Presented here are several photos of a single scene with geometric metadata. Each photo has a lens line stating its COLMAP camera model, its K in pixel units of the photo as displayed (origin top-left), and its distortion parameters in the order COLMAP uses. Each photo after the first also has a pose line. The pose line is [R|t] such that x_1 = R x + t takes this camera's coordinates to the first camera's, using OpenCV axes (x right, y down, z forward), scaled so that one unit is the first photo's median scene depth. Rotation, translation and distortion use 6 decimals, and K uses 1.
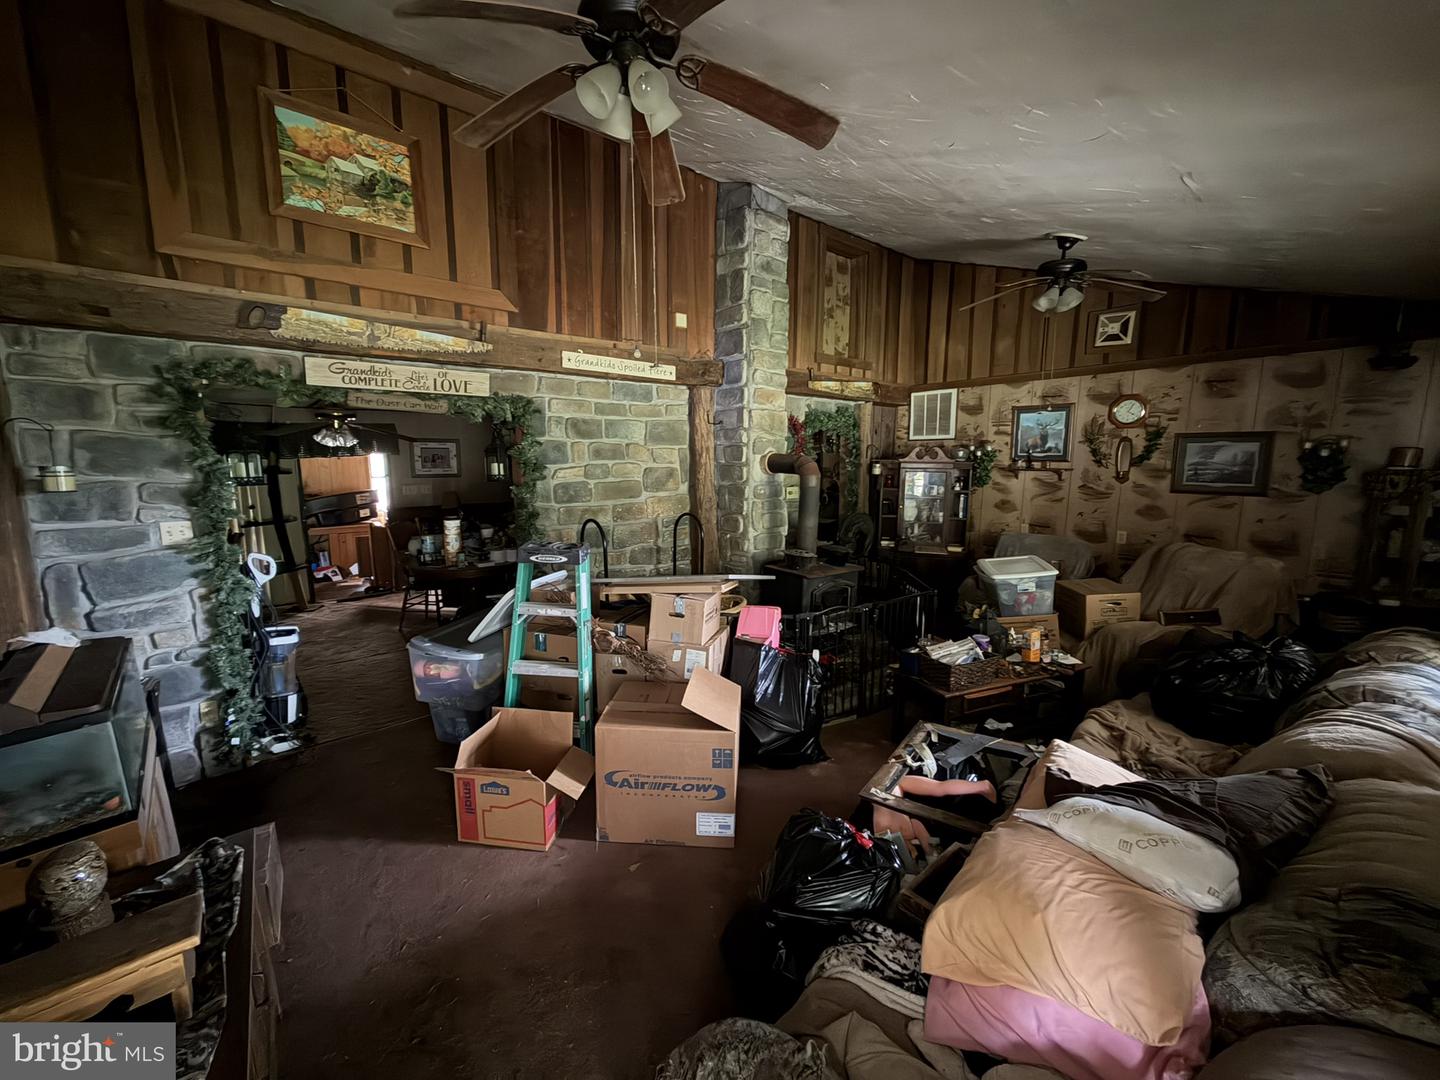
lens RADIAL K [[572.3, 0, 720.8], [0, 572.3, 544.1], [0, 0, 1]] dist [0.004501, -0.000861]
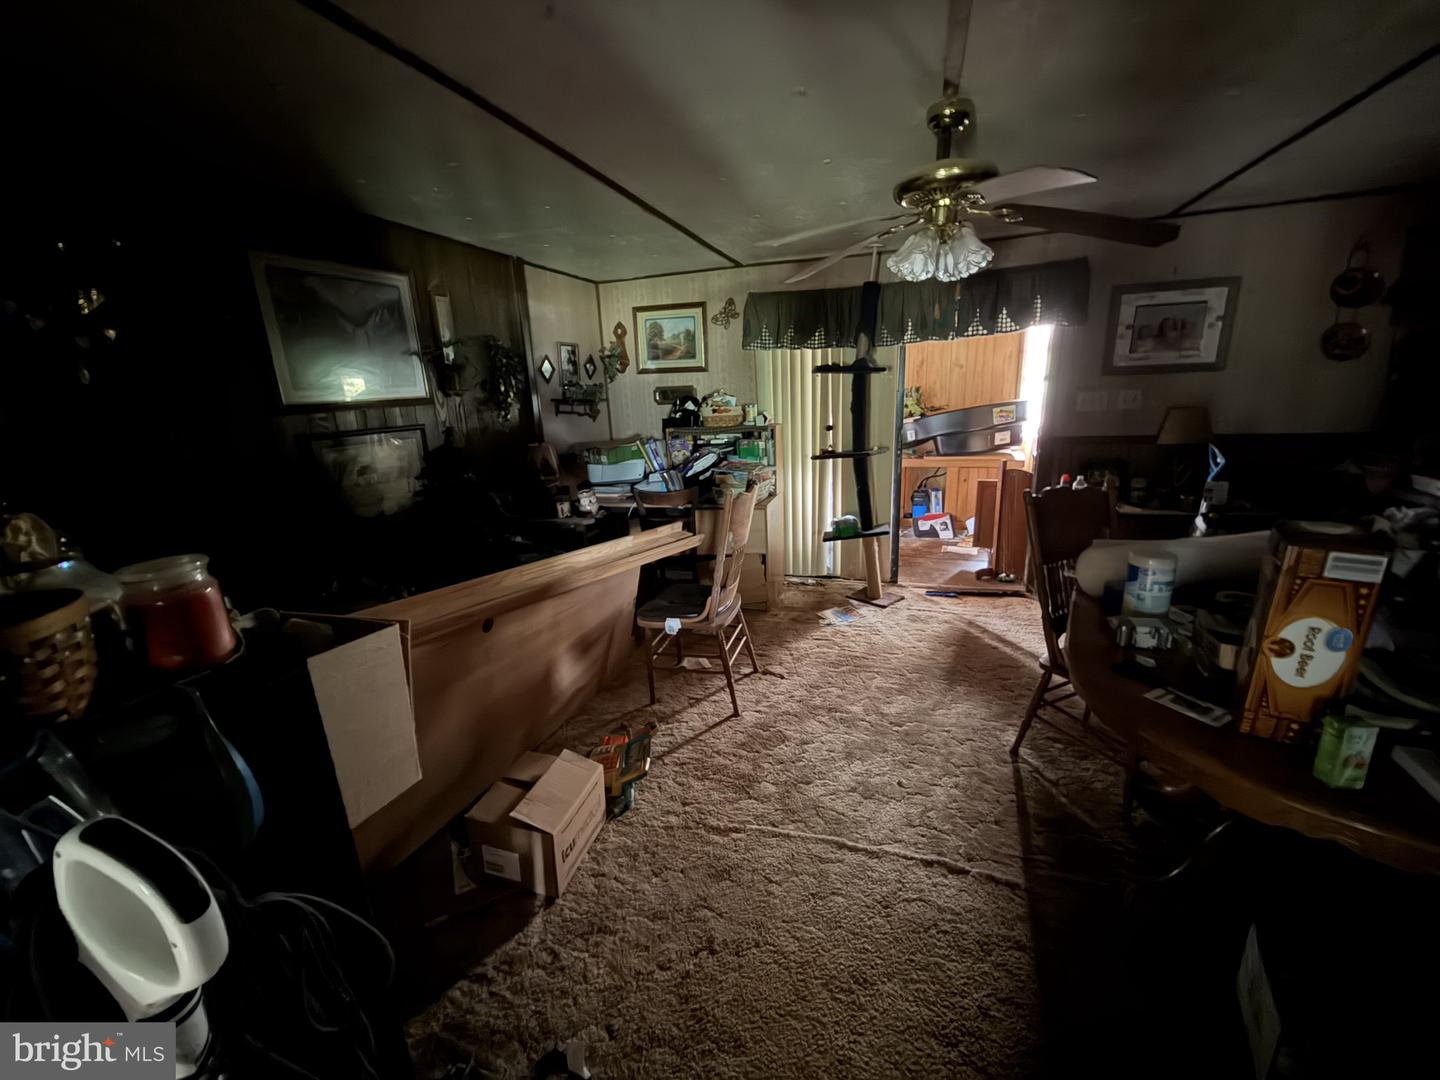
lens RADIAL K [[572.3, 0, 710.4], [0, 572.3, 540.2], [0, 0, 1]] dist [0.004501, -0.000861]
pose [[0.509113, 0.203171, -0.836376, -0.265270], [-0.081274, 0.978746, 0.188283, -0.042037], [0.856854, -0.027882, 0.514805, 0.449389]]
